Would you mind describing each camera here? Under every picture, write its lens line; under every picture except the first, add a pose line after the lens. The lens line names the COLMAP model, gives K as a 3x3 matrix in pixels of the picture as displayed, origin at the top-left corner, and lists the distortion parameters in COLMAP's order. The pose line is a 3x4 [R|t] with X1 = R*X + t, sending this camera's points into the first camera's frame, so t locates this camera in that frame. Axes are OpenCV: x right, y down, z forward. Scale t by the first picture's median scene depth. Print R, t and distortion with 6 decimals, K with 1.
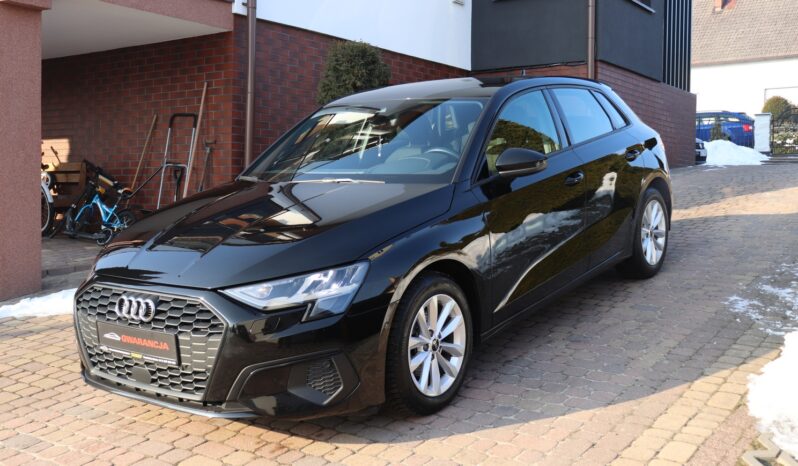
lens RADIAL K [[909.4, 0, 400.0], [0, 909.4, 235.0], [0, 0, 1]] dist [0.042973, 0.000000]
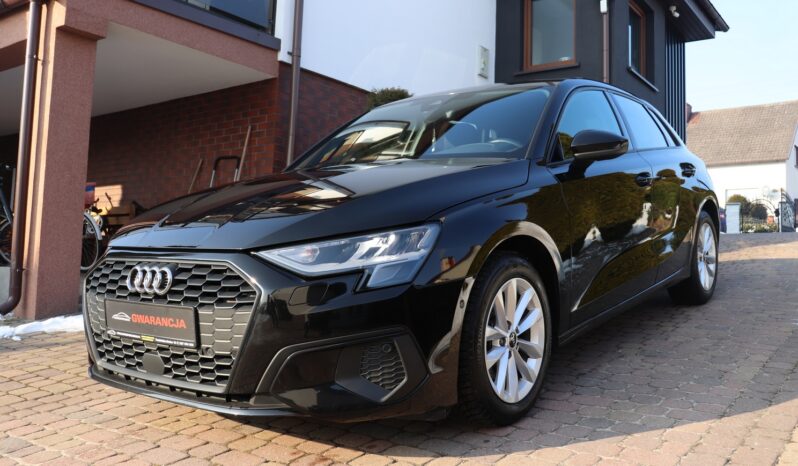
lens RADIAL K [[762.9, 0, 404.7], [0, 762.9, 233.5], [0, 0, 1]] dist [-0.038205, 0.000000]
pose [[0.999772, 0.020027, -0.007447, -0.053980], [-0.020714, 0.993952, -0.107846, 0.098946], [0.005242, 0.107976, 0.994140, 0.299038]]
